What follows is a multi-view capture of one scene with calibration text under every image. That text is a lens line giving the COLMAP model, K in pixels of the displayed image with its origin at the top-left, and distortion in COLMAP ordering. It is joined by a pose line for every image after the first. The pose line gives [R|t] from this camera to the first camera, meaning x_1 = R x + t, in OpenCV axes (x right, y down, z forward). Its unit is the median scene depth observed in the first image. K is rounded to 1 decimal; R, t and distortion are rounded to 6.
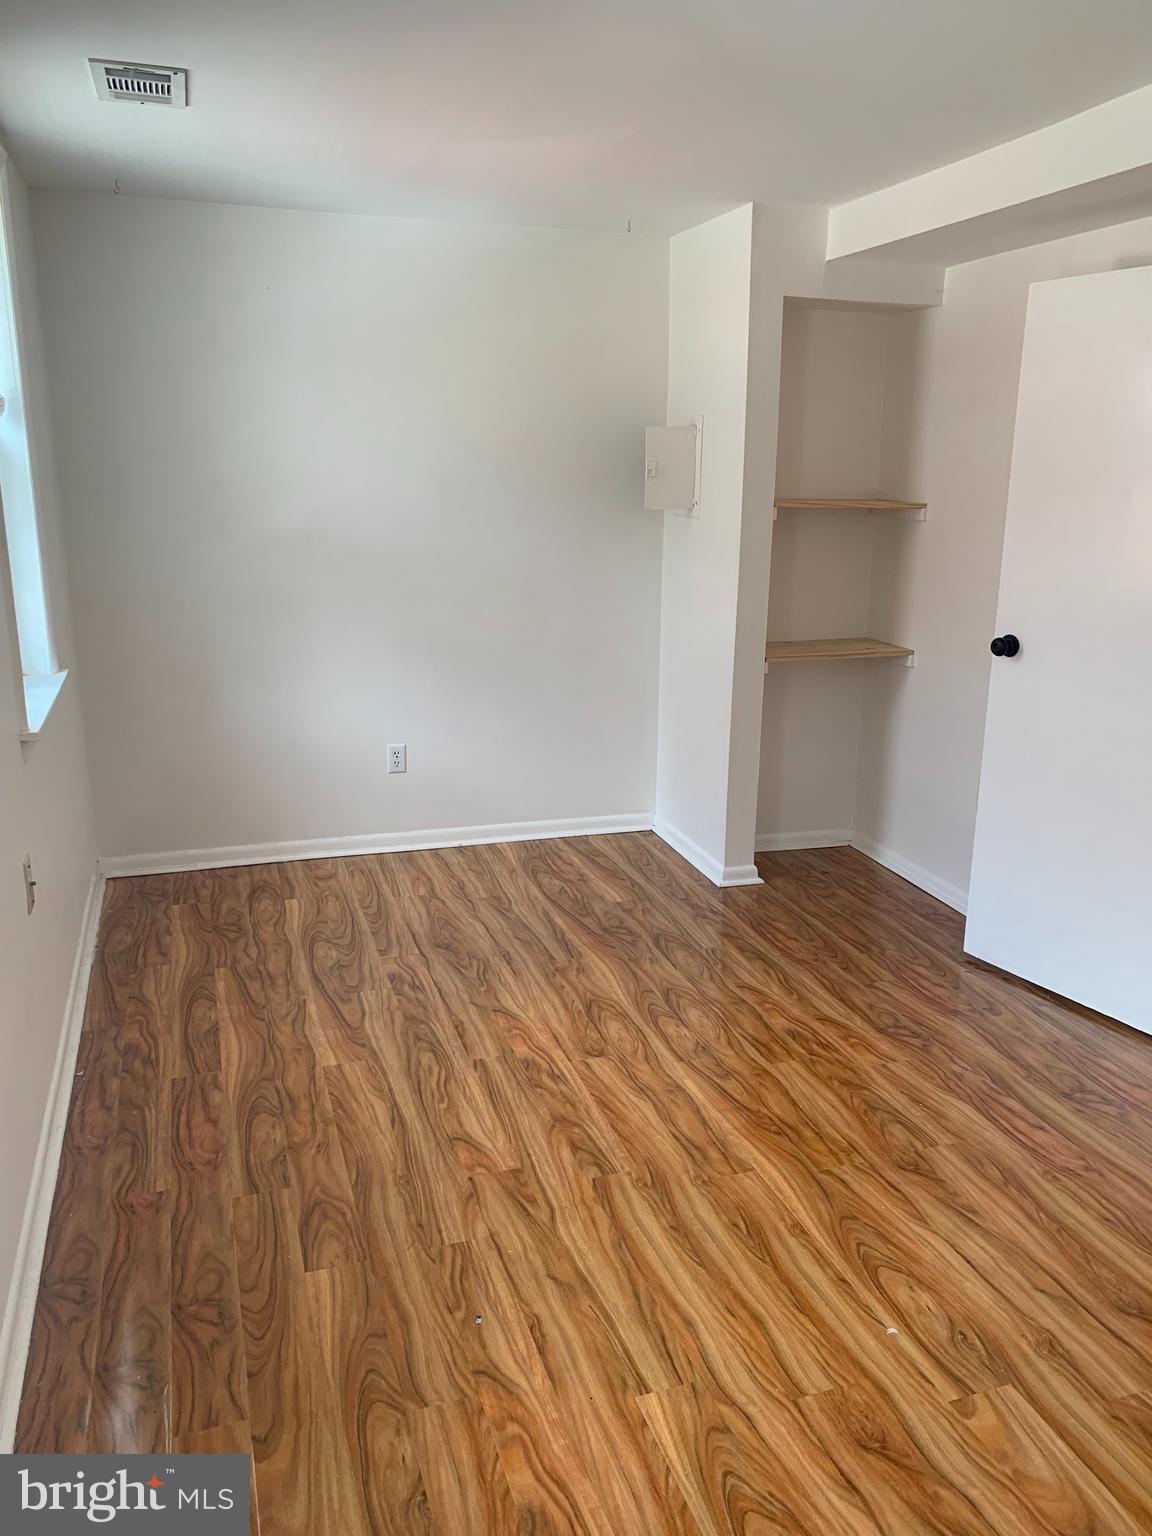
lens RADIAL K [[1169.3, 0, 571.3], [0, 1169.3, 772.4], [0, 0, 1]] dist [0.041904, -0.050878]
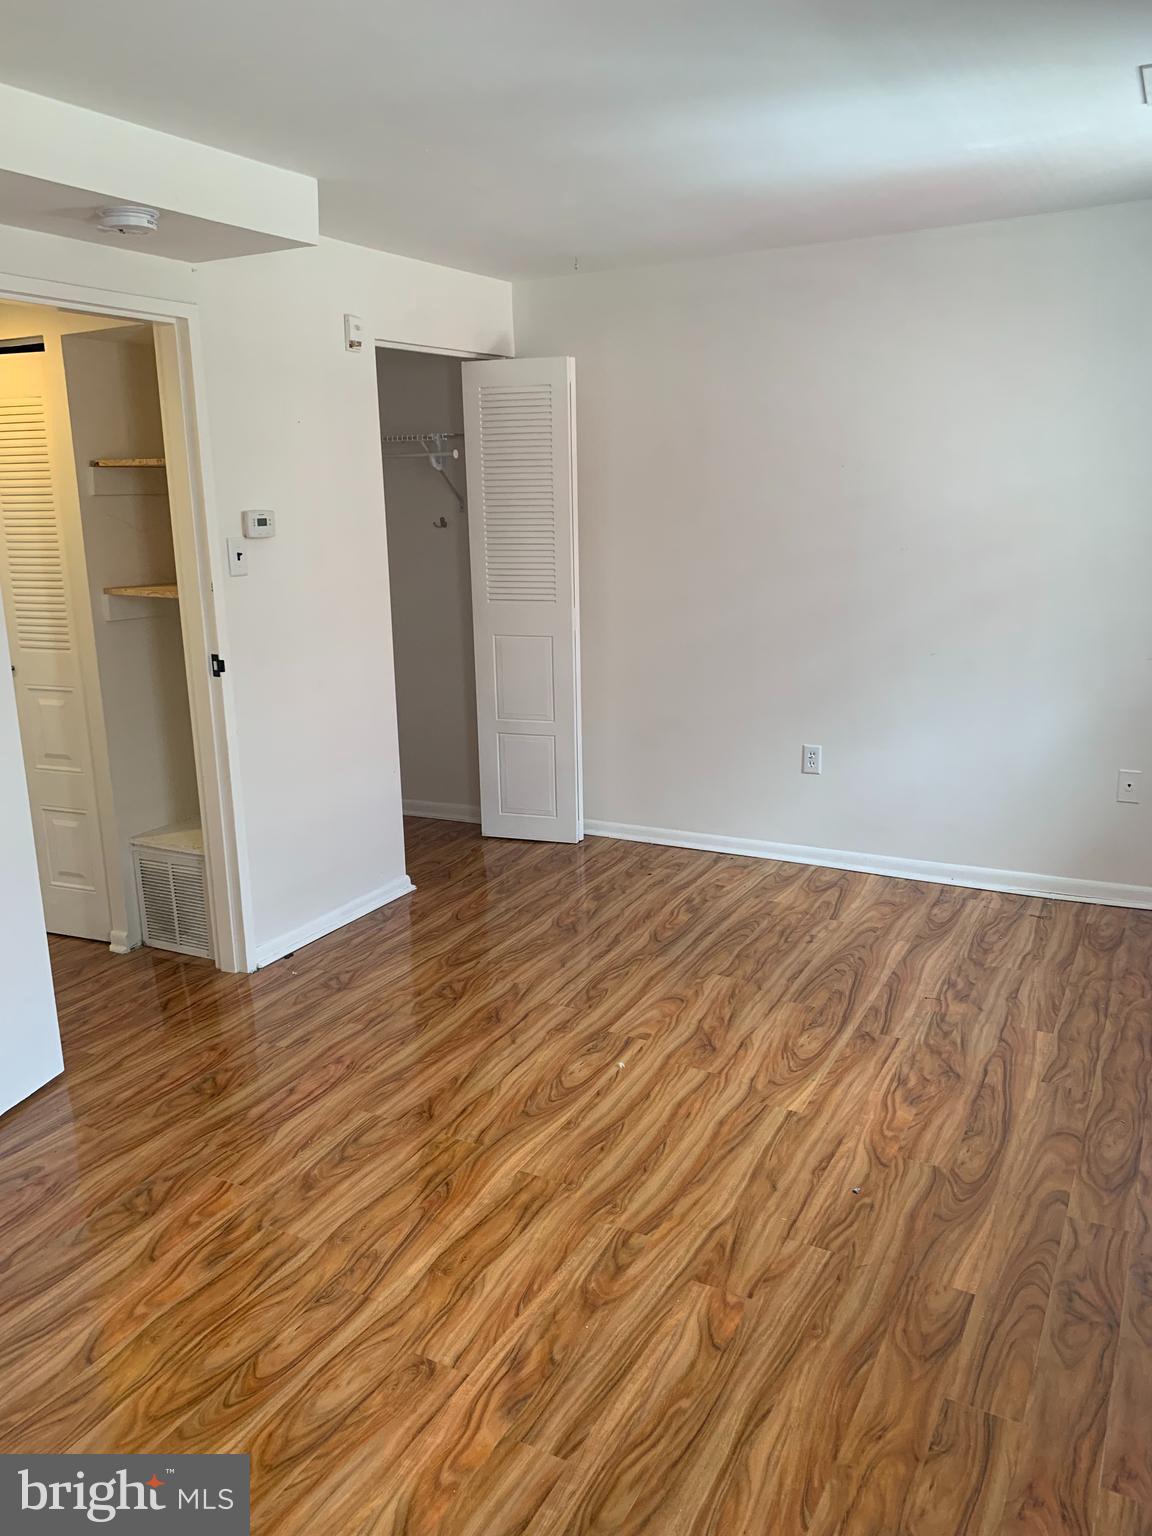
lens RADIAL K [[1171.0, 0, 581.9], [0, 1171.0, 759.5], [0, 0, 1]] dist [0.014170, -0.003485]
pose [[-0.690423, -0.152801, 0.707084, -0.567781], [0.206667, 0.895038, 0.395215, -0.386071], [-0.693257, 0.418997, -0.586376, 1.470986]]
